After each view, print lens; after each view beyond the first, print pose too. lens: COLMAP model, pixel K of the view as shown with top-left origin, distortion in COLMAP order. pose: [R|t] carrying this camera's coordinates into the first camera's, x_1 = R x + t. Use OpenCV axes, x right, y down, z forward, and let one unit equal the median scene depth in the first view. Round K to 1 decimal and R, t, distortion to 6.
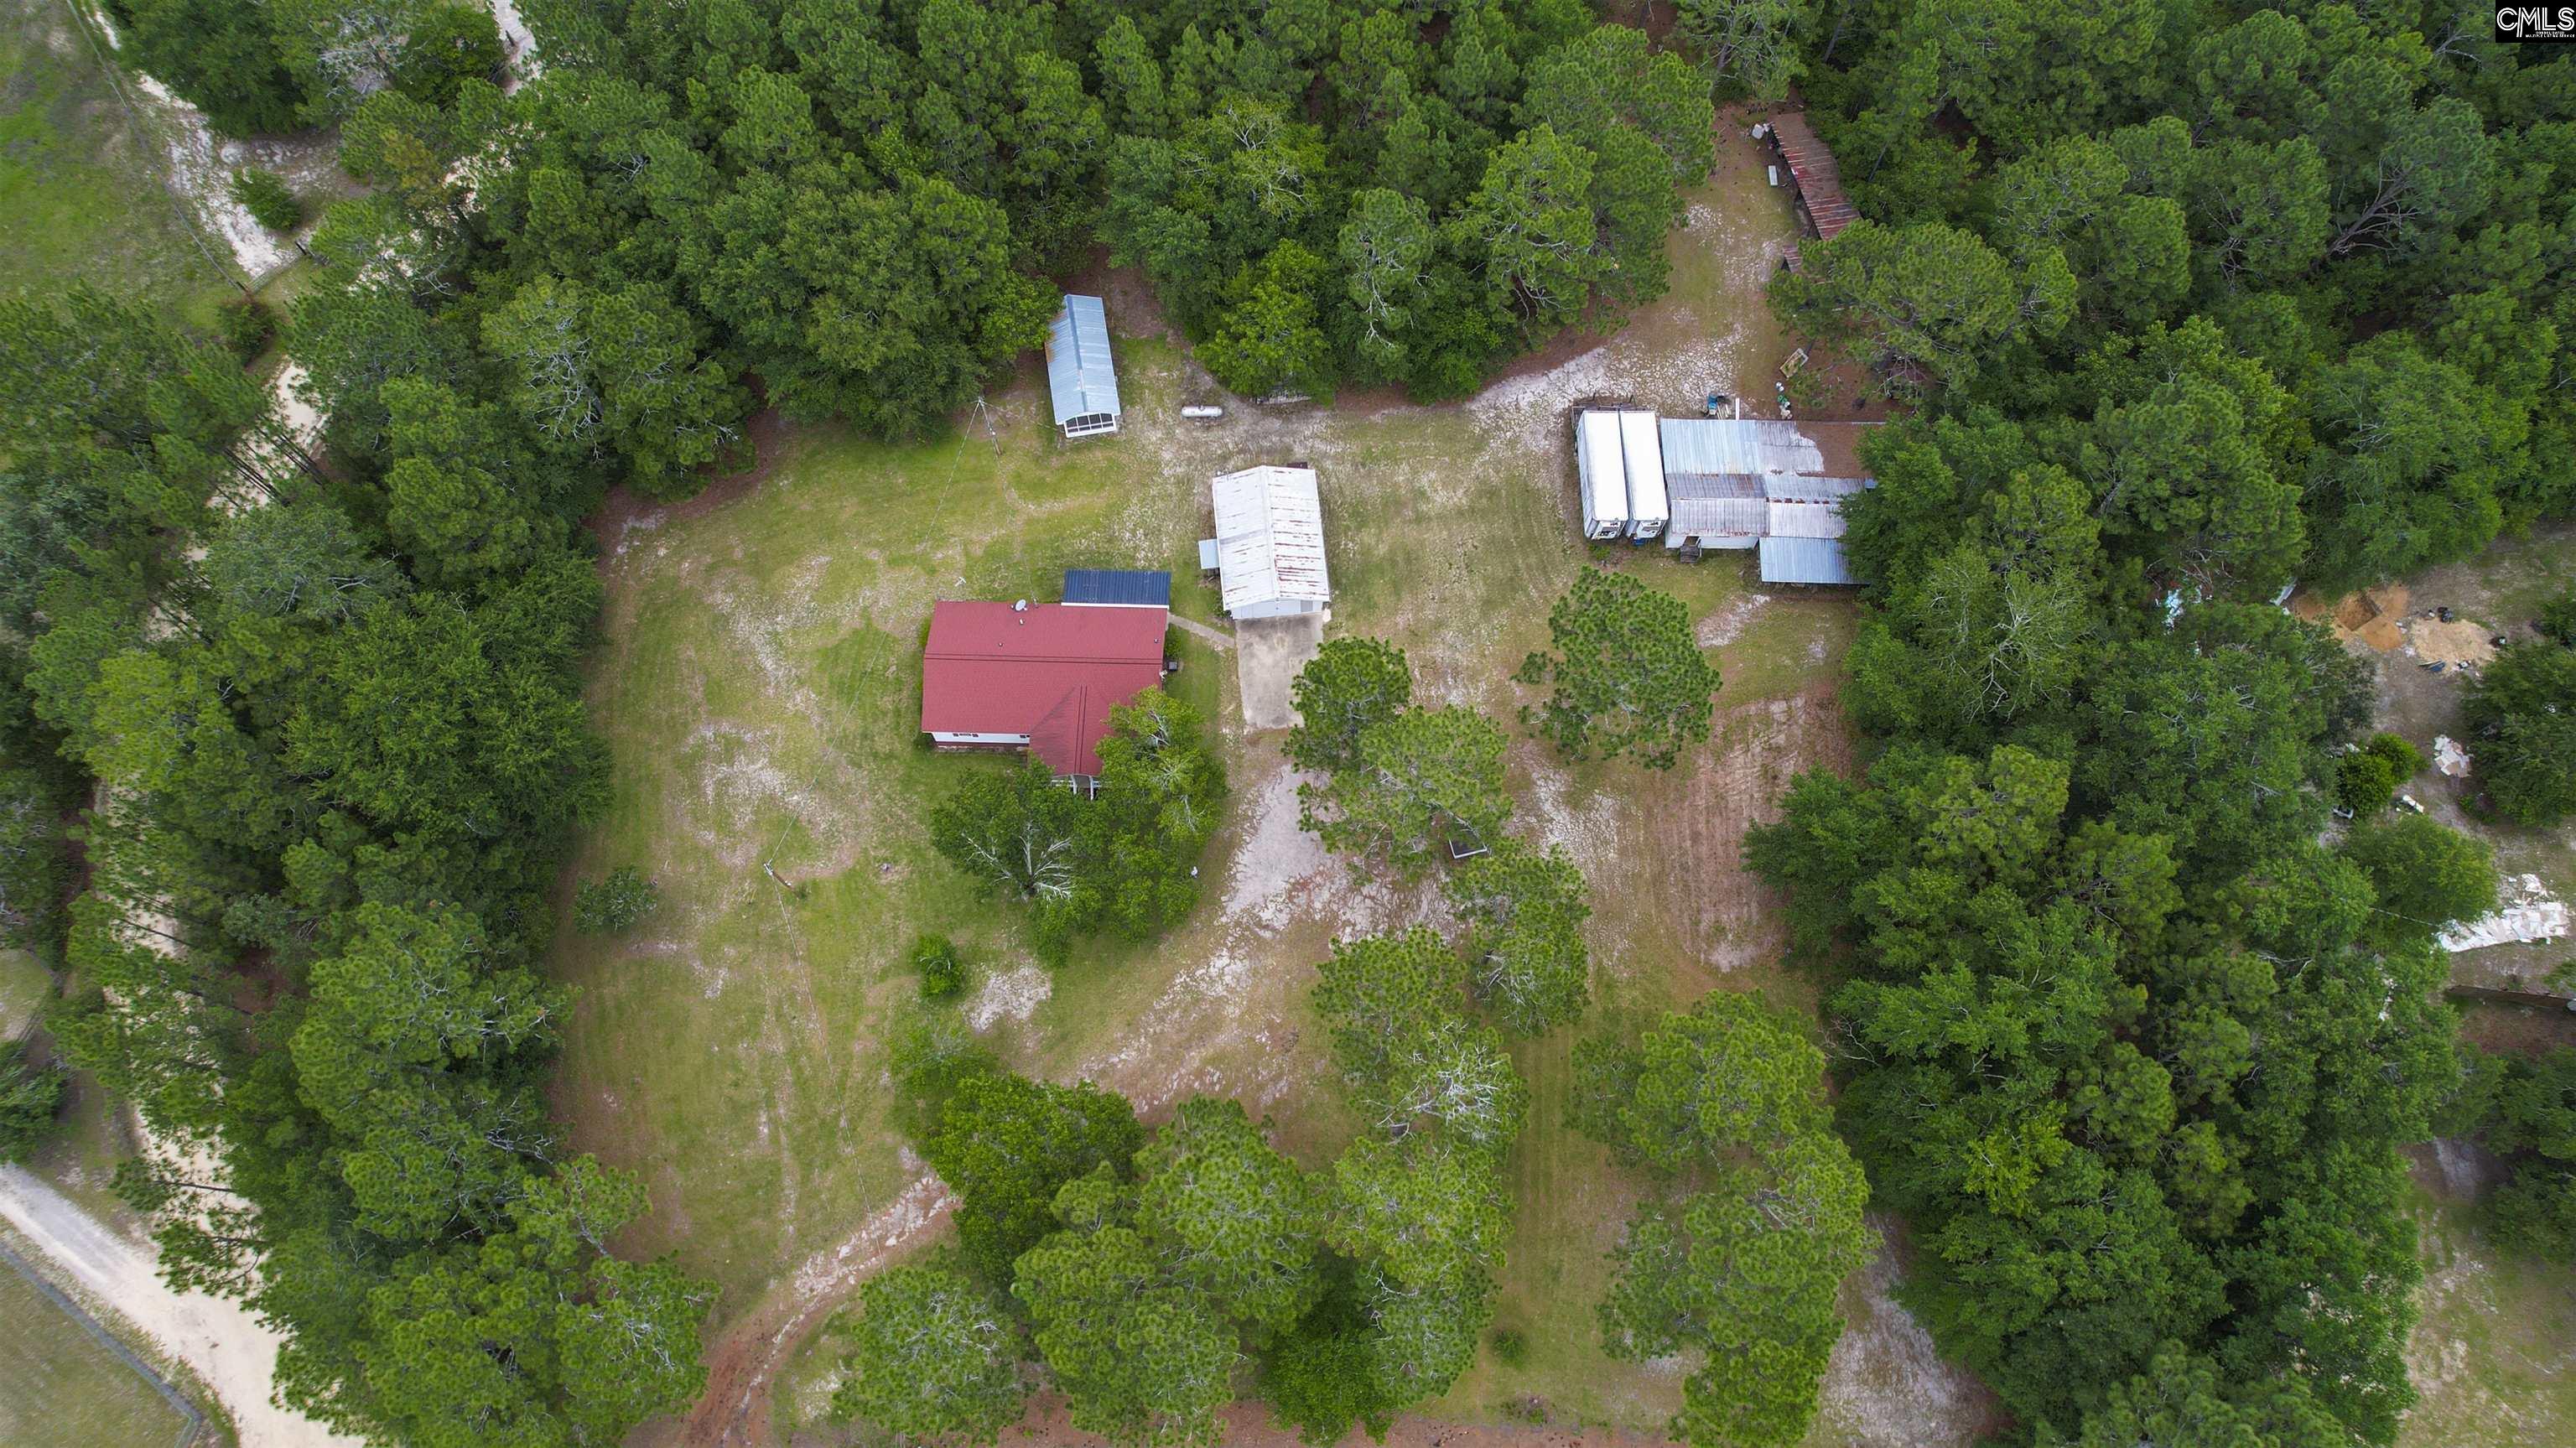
lens RADIAL K [[1628.2, 0, 1291.3], [0, 1628.2, 701.3], [0, 0, 1]] dist [-0.034883, 0.034661]
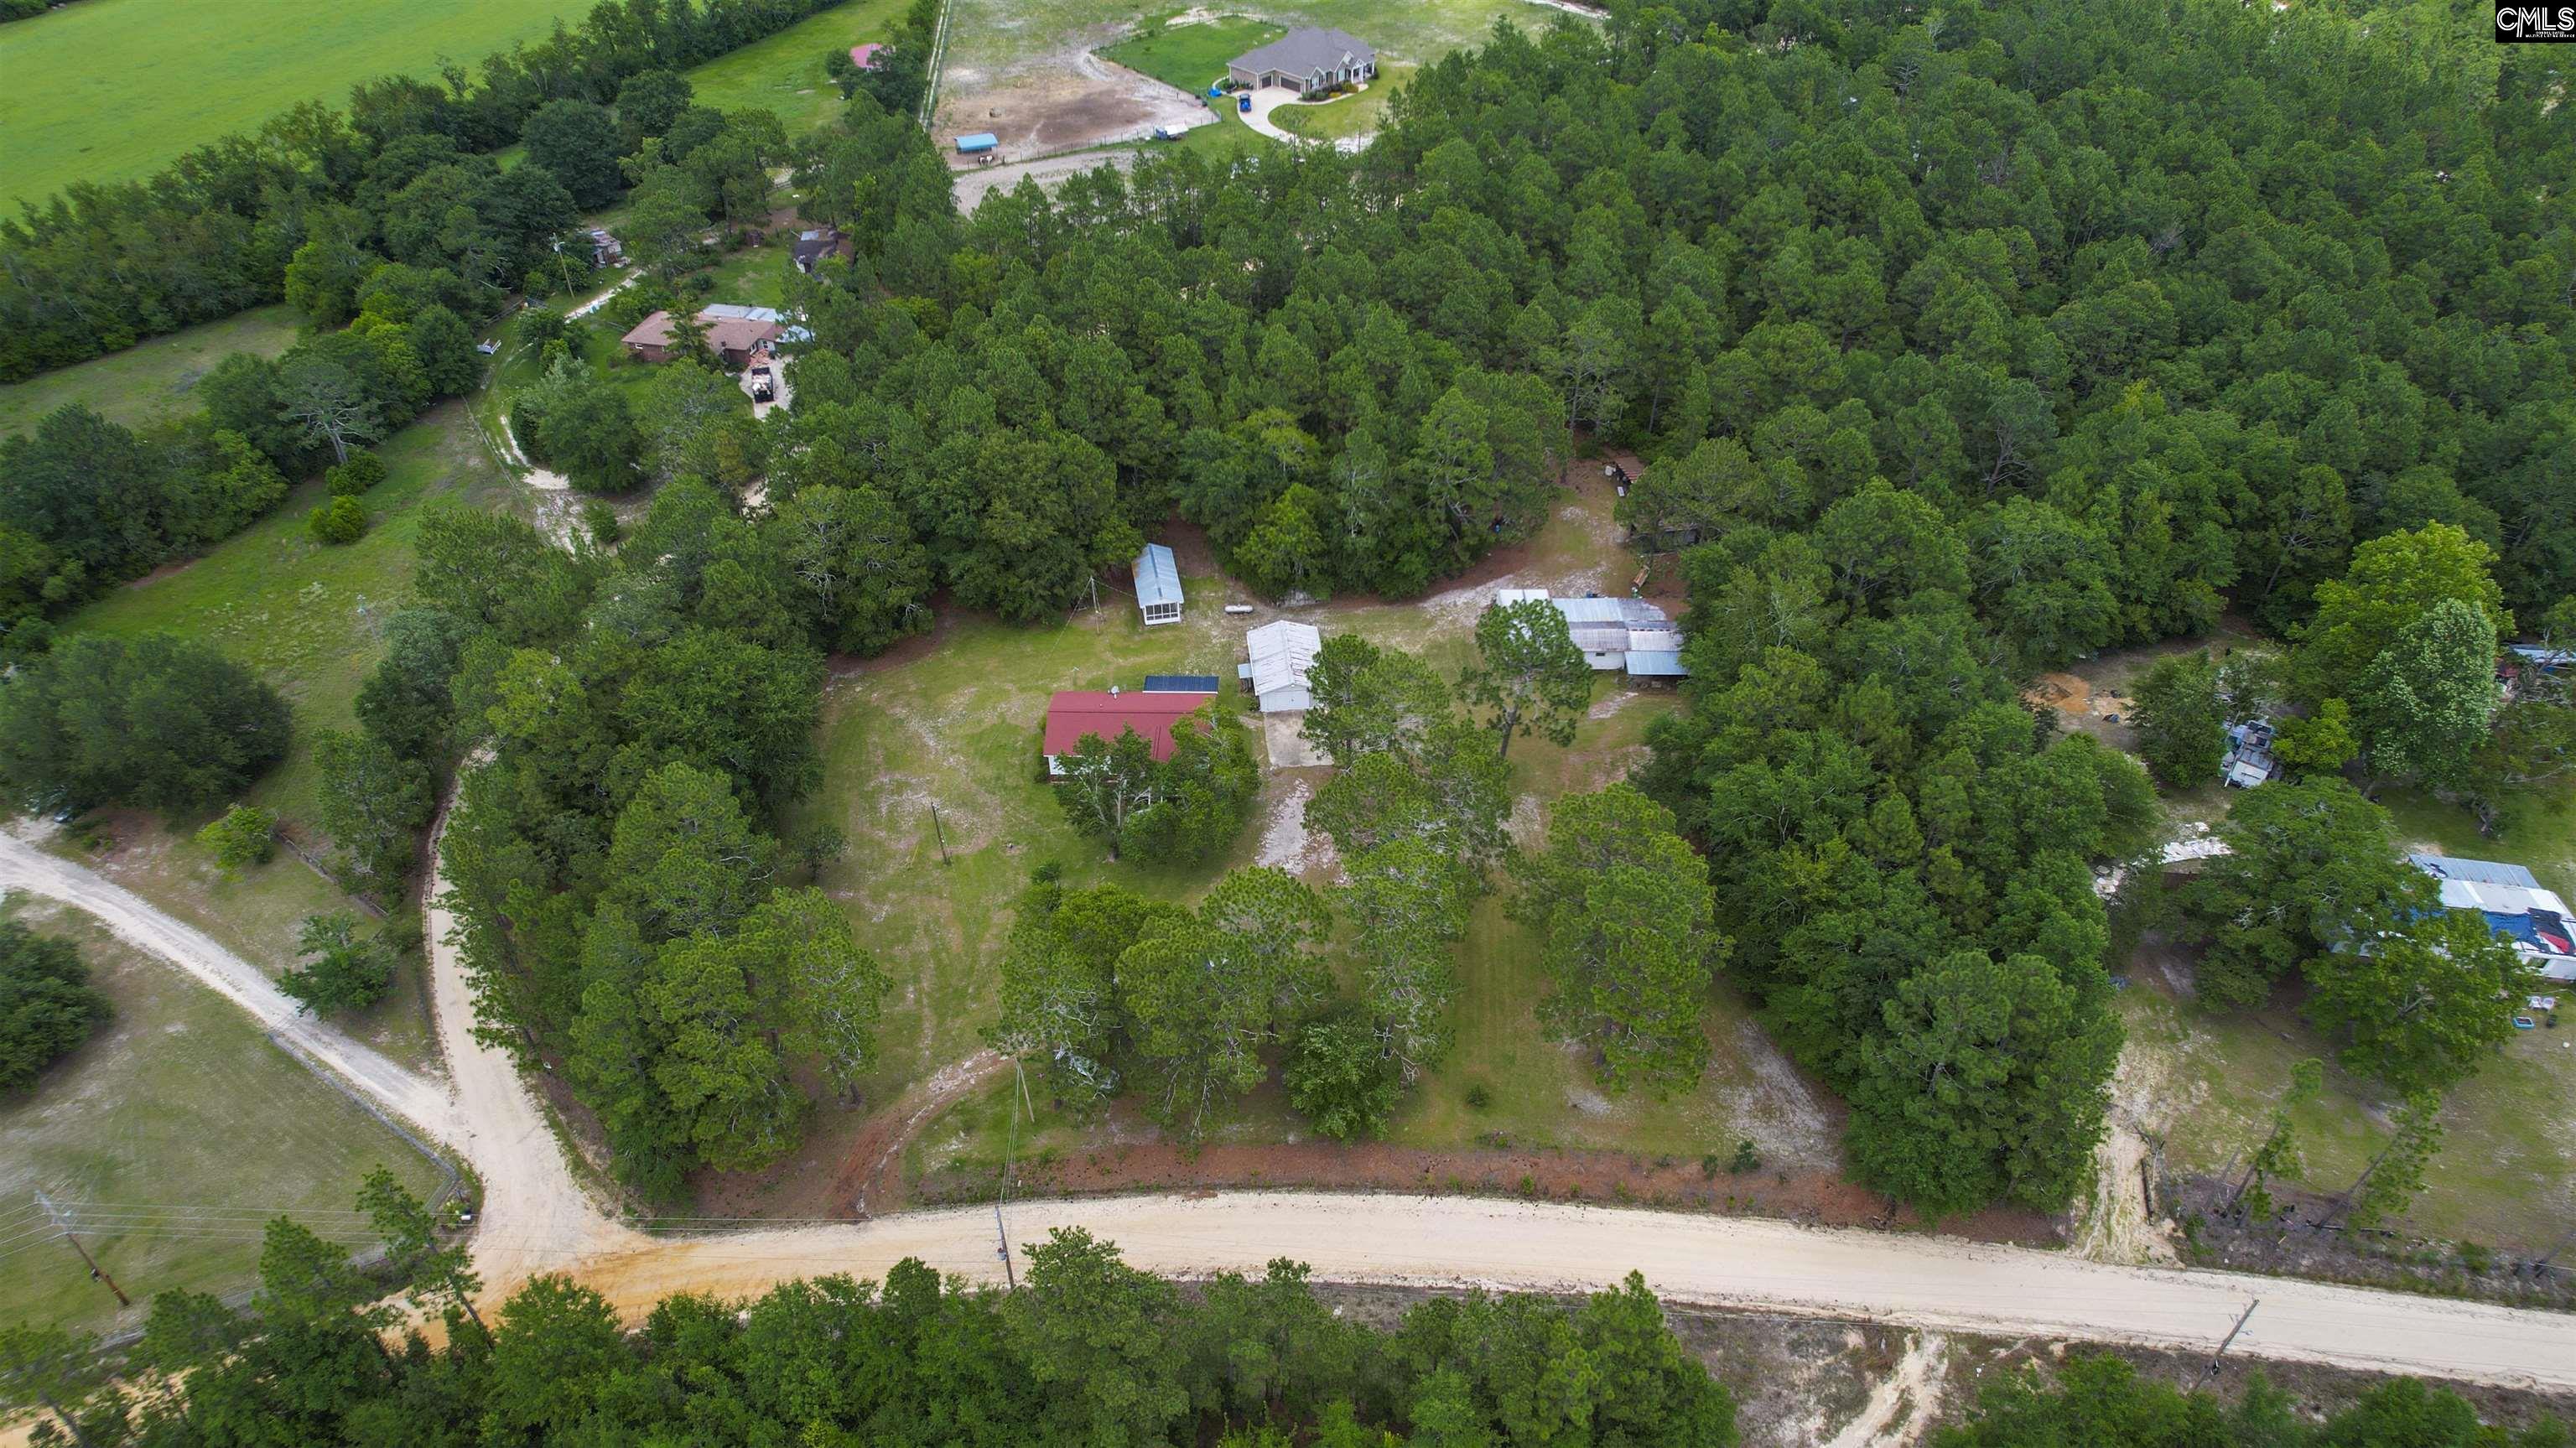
lens RADIAL K [[1628.2, 0, 1280.9], [0, 1628.2, 719.1], [0, 0, 1]] dist [-0.034883, 0.034661]
pose [[0.999945, -0.010130, -0.002630, -0.015680], [0.007693, 0.881821, -0.471522, 0.648183], [0.007095, 0.471476, 0.881850, -0.258910]]
